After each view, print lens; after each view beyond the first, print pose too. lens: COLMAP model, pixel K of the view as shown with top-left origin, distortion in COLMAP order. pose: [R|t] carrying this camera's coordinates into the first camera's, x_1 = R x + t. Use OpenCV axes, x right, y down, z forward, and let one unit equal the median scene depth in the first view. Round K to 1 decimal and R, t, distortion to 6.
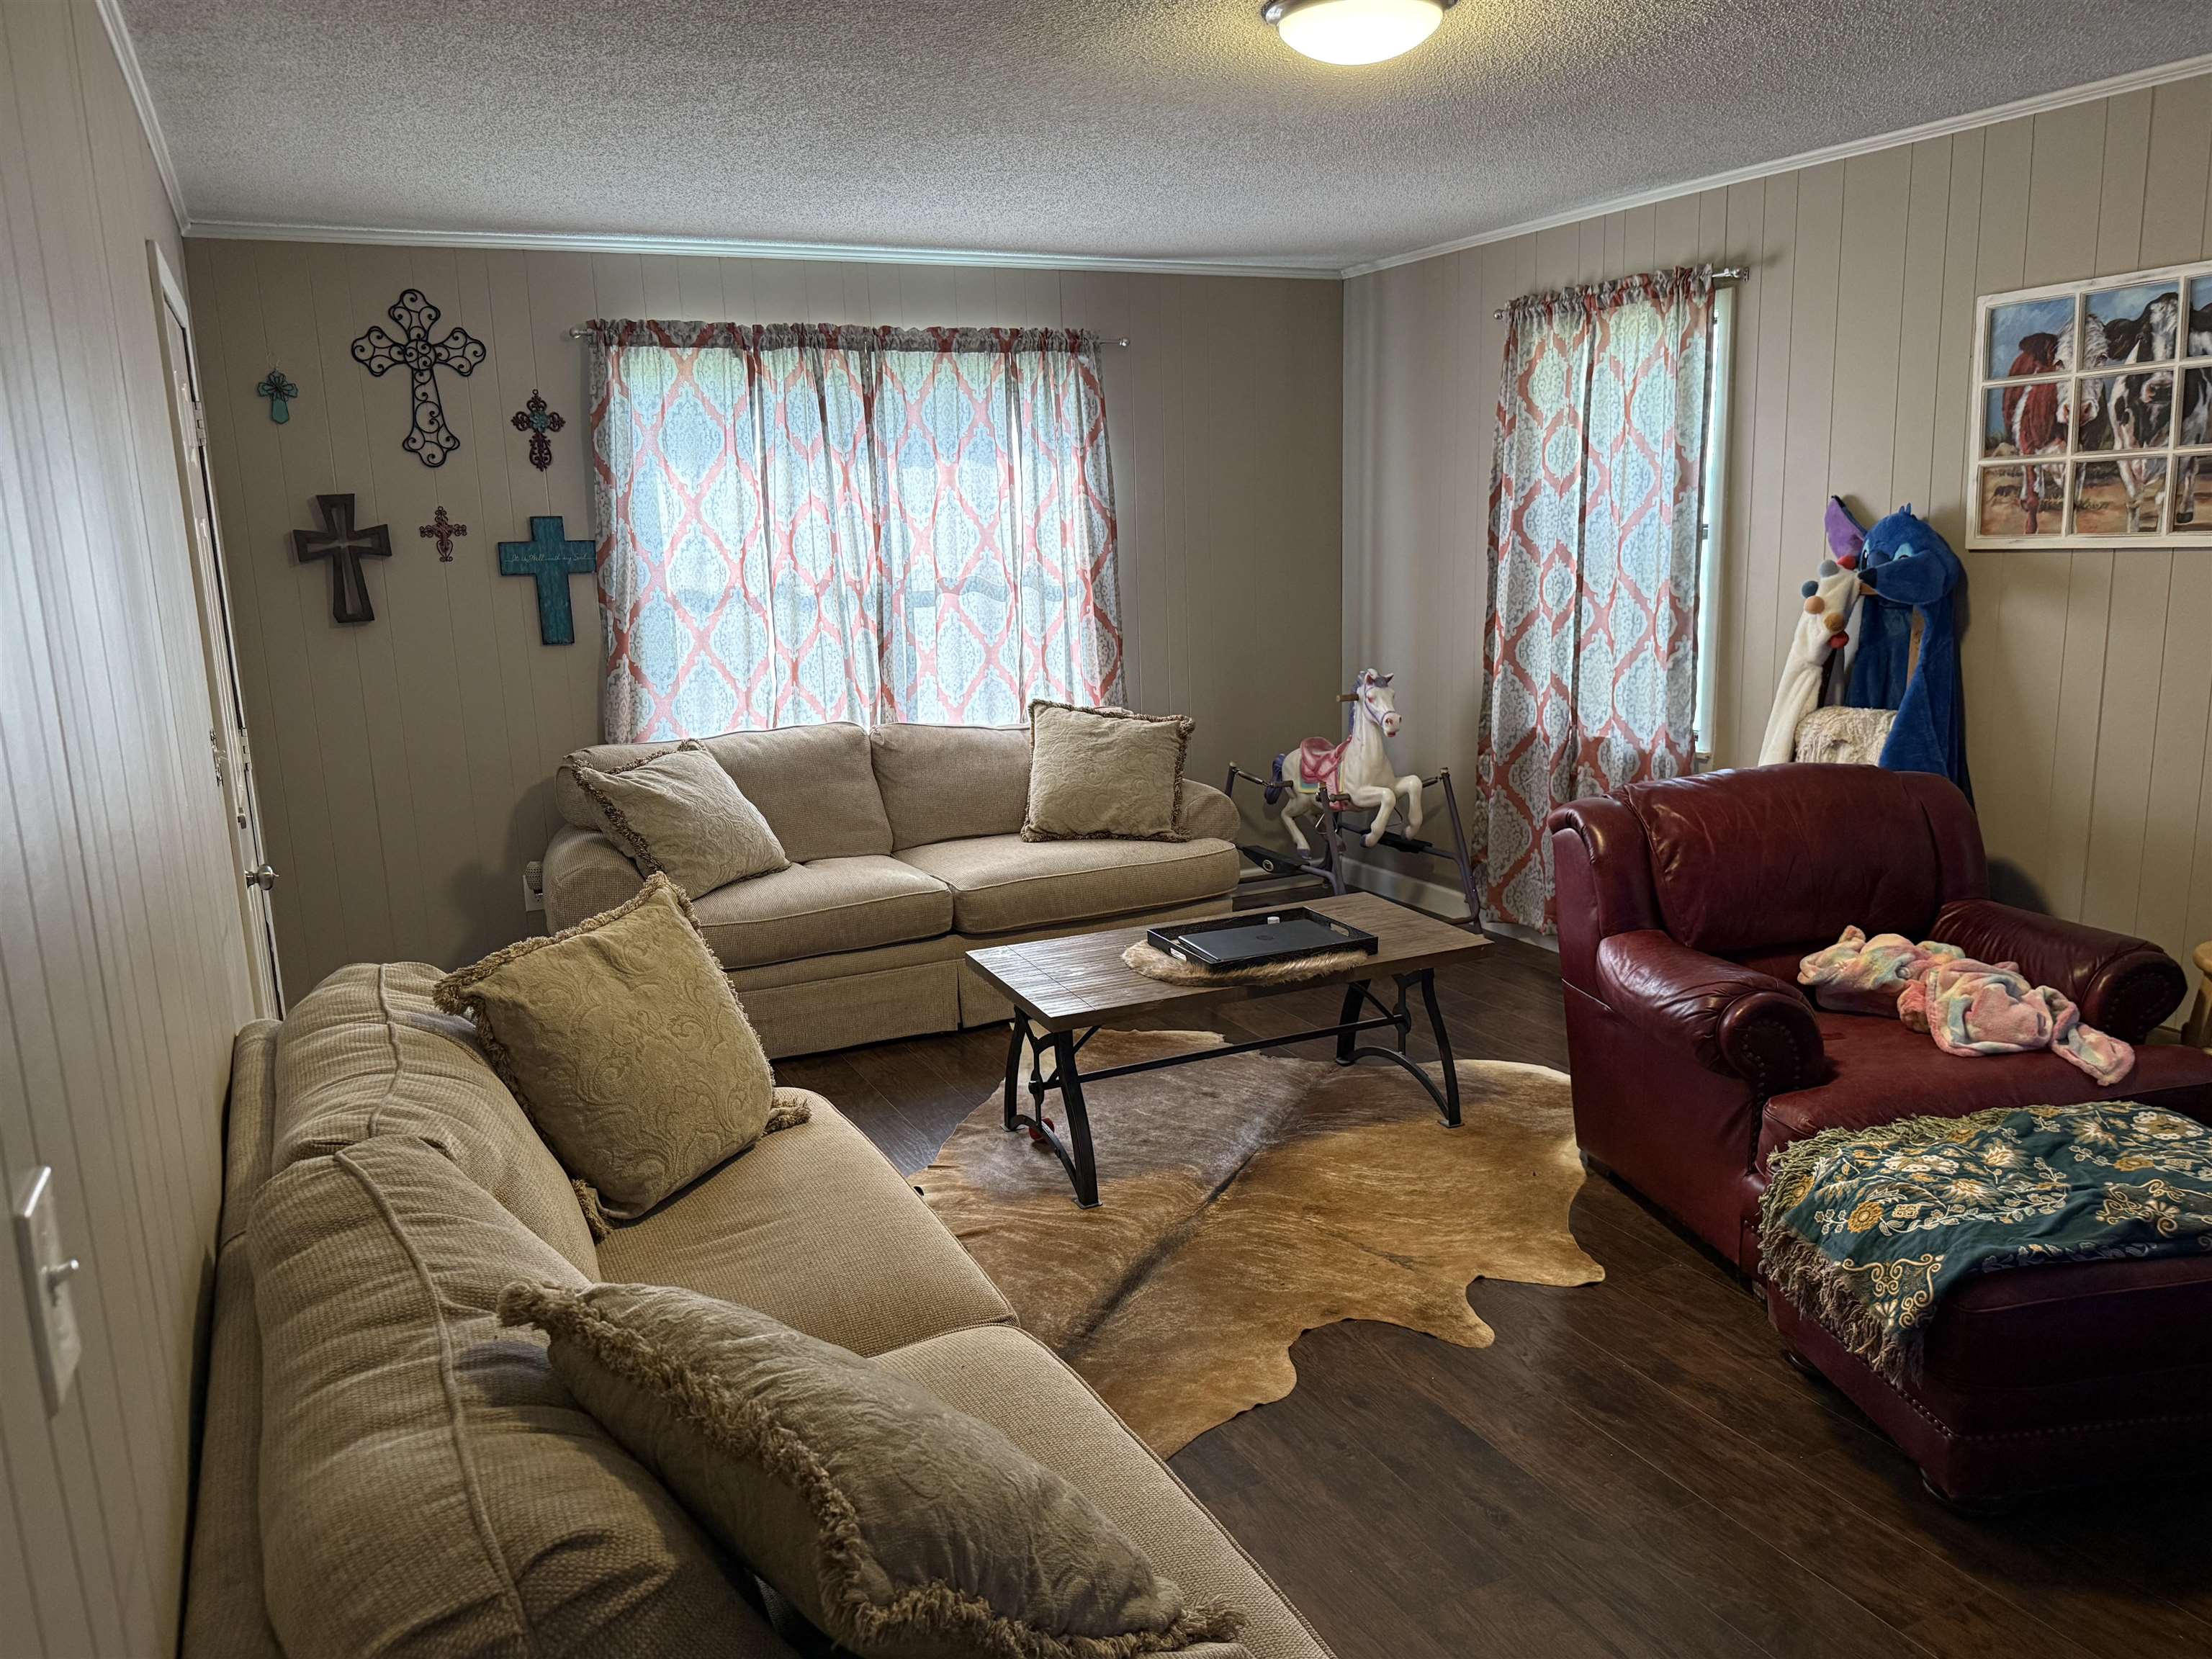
lens RADIAL K [[1619.6, 0, 1112.5], [0, 1619.6, 833.9], [0, 0, 1]] dist [0.026370, -0.027146]
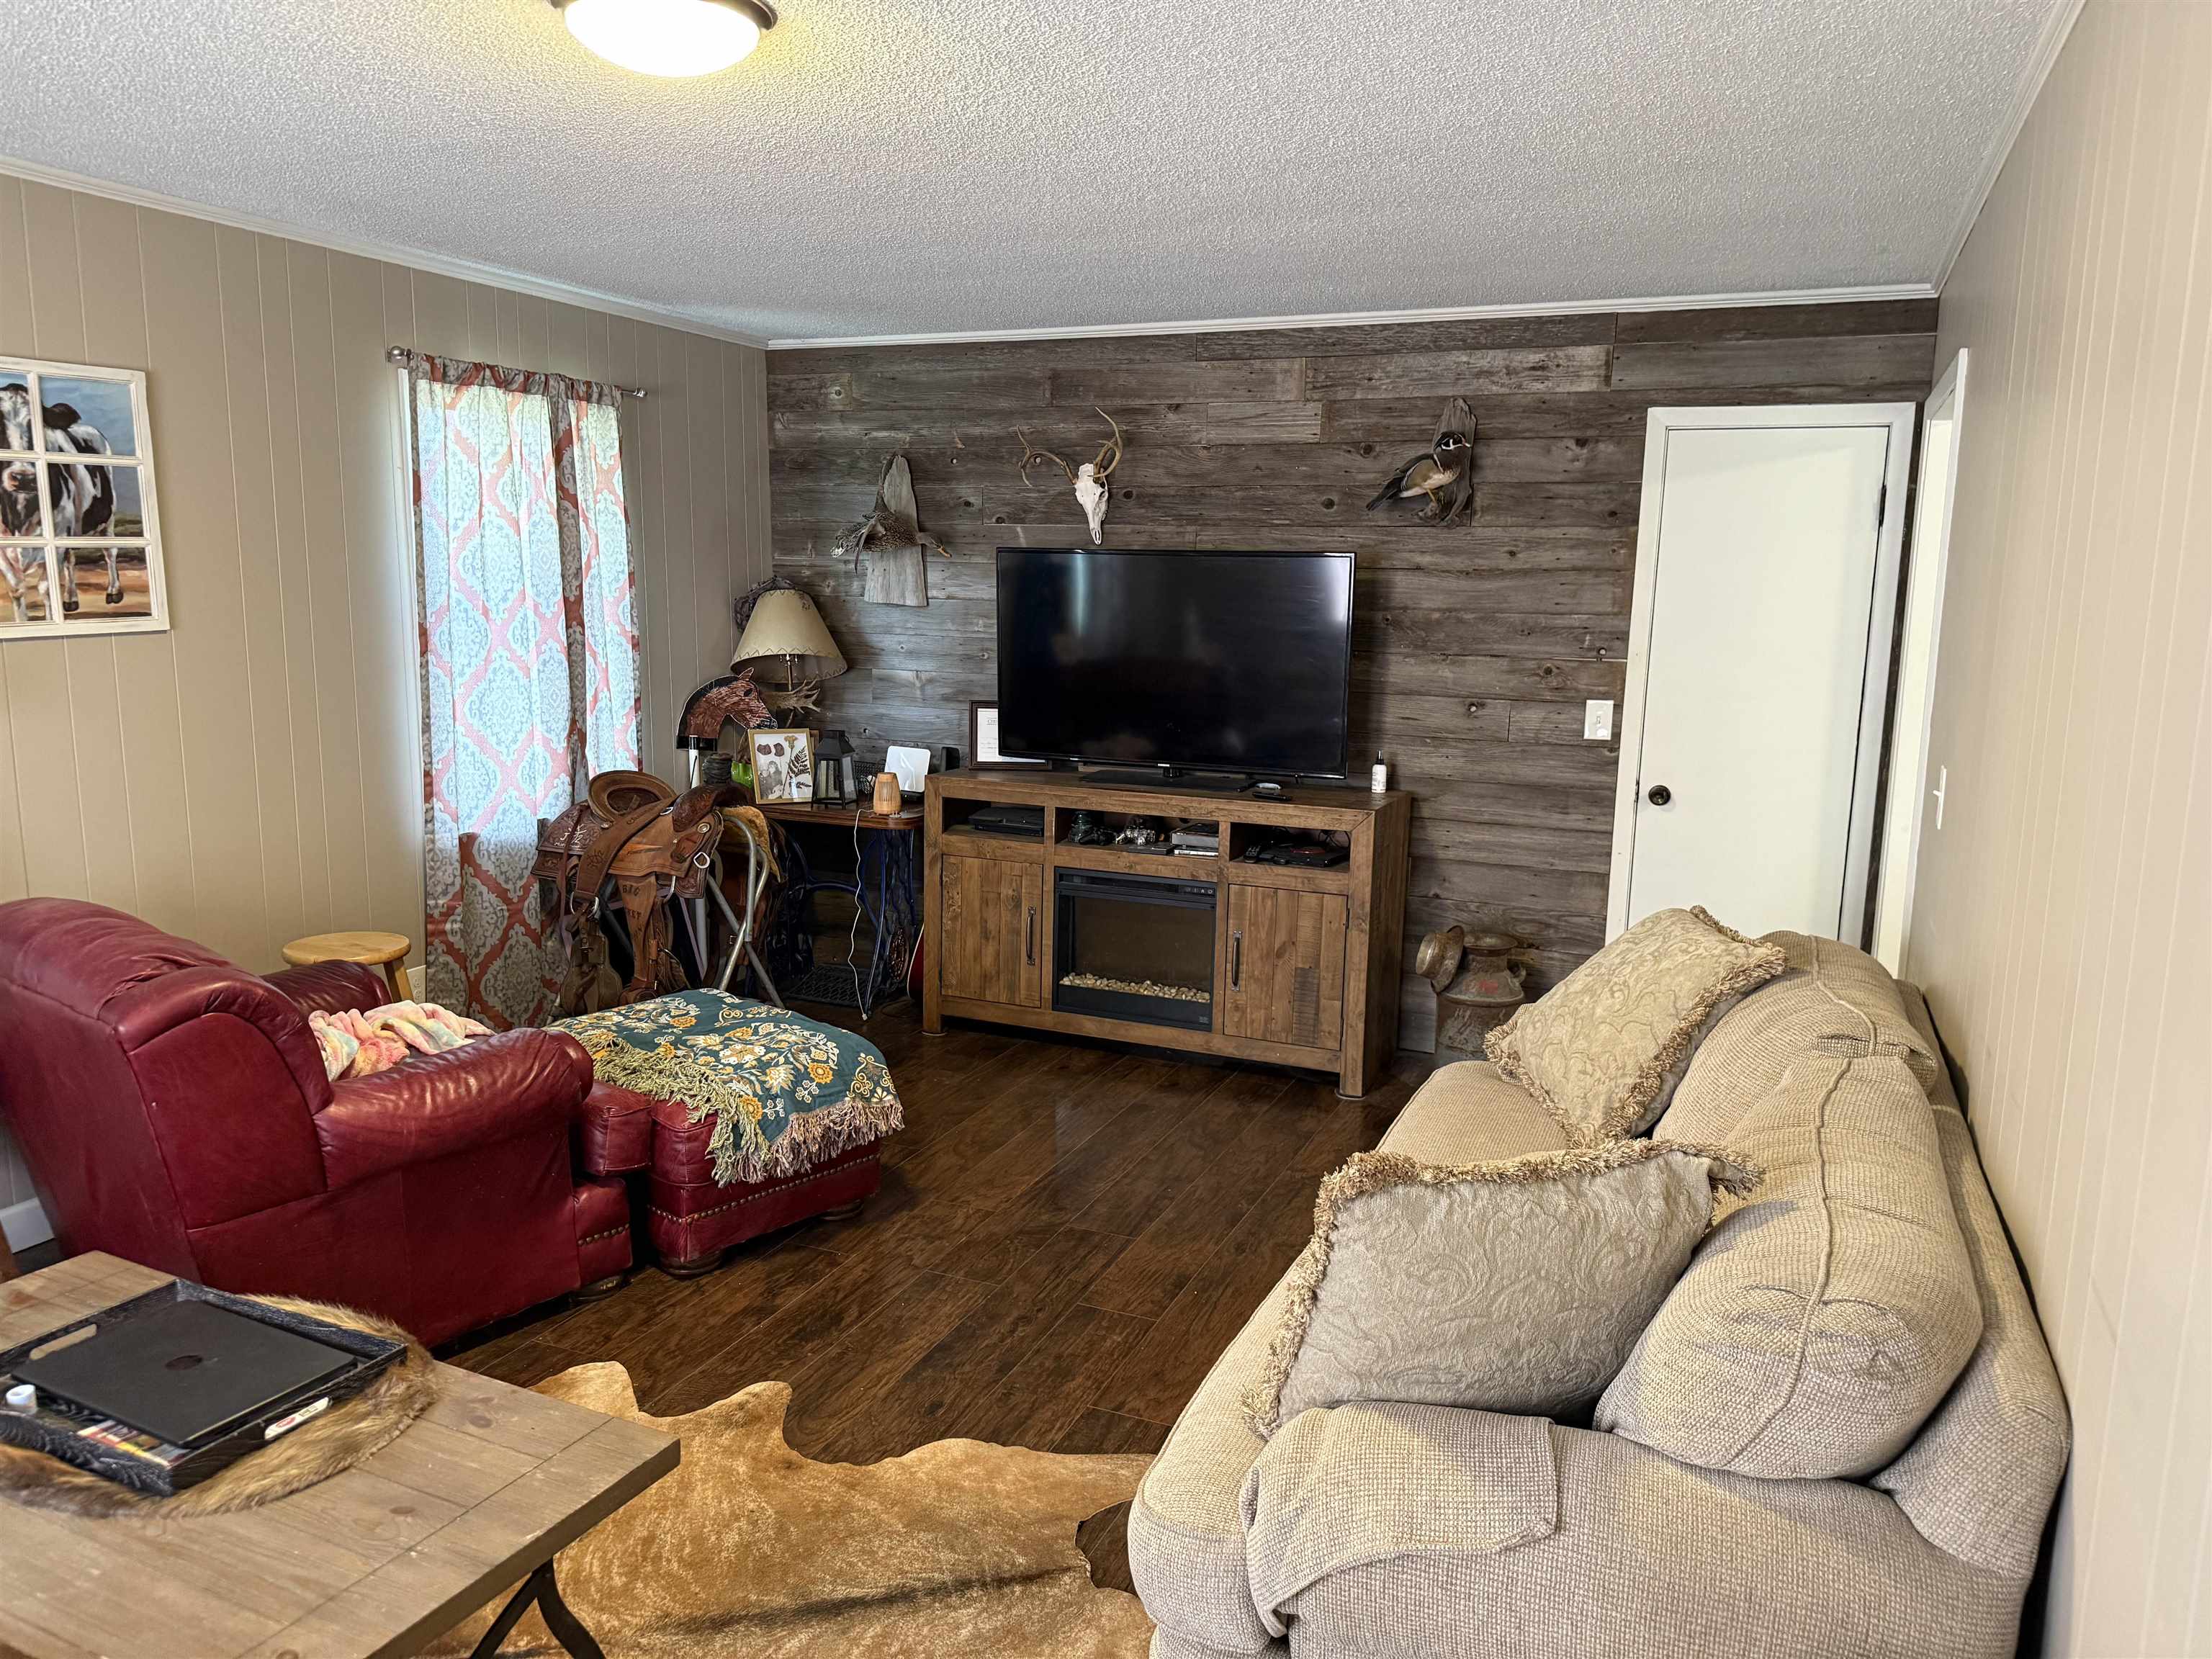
lens RADIAL K [[1570.6, 0, 1105.5], [0, 1570.6, 831.2], [0, 0, 1]] dist [0.054534, -0.058008]
pose [[-0.648350, -0.106233, 0.753894, -0.548535], [0.155987, 0.950676, 0.268111, -0.227730], [-0.745192, 0.291427, -0.599800, 1.164159]]
